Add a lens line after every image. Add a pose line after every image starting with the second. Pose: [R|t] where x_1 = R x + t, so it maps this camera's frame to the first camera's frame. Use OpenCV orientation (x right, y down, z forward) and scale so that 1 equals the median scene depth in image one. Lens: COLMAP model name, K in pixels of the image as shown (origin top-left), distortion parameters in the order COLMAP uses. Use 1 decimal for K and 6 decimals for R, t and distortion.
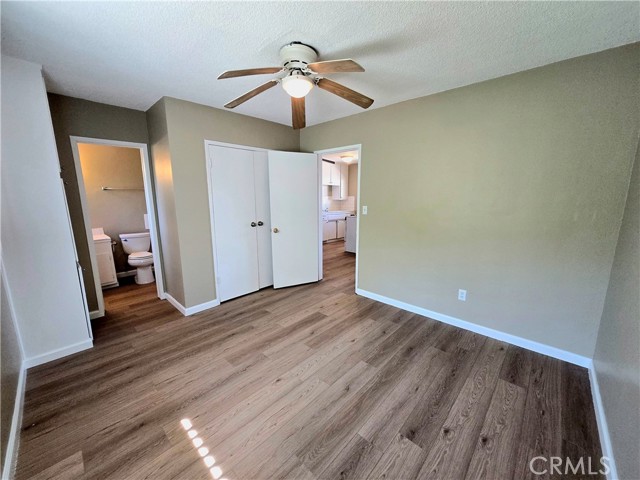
lens RADIAL K [[252.2, 0, 320.0], [0, 252.2, 240.0], [0, 0, 1]] dist [0.001222, 0.000006]
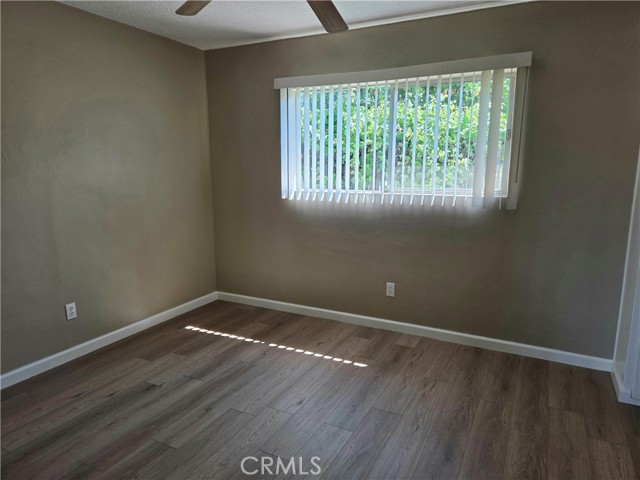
lens RADIAL K [[433.0, 0, 316.8], [0, 433.0, 248.1], [0, 0, 1]] dist [0.061931, -0.057089]
pose [[-0.965972, 0.055394, -0.252644, 0.097974], [-0.038985, 0.934455, 0.353940, -0.367944], [0.255691, 0.351745, -0.900498, 2.139769]]
